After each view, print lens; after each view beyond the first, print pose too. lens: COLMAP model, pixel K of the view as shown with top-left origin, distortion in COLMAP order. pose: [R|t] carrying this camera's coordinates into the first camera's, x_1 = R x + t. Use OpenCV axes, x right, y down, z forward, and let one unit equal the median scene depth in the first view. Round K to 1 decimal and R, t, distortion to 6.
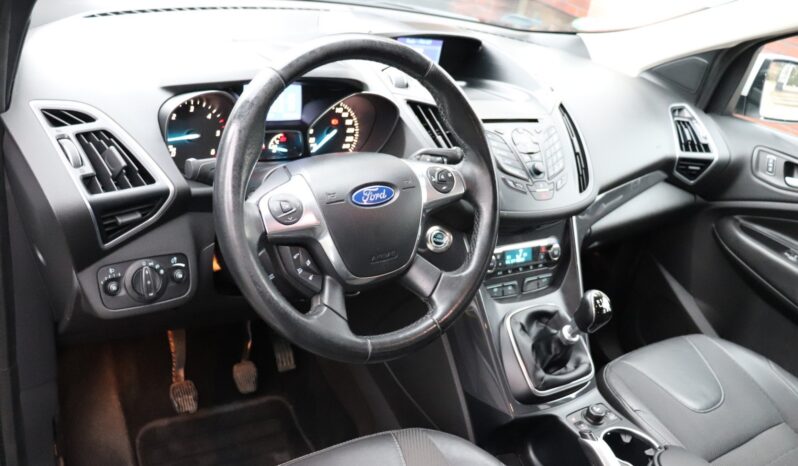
lens RADIAL K [[709.3, 0, 399.0], [0, 709.3, 233.0], [0, 0, 1]] dist [-0.177274, 0.185733]
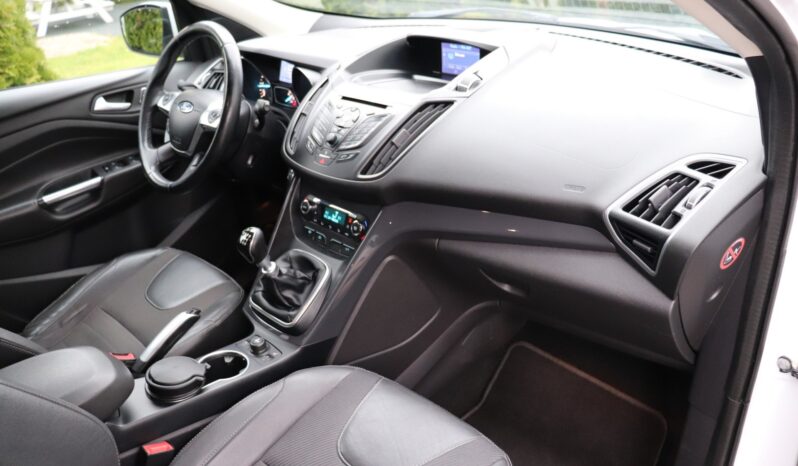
lens RADIAL K [[663.6, 0, 399.1], [0, 663.6, 223.7], [0, 0, 1]] dist [-0.184413, 0.166635]
pose [[0.167830, 0.233814, -0.957687, 1.280256], [-0.341612, 0.925068, 0.165985, -0.179213], [0.924735, 0.299300, 0.235128, 0.881479]]
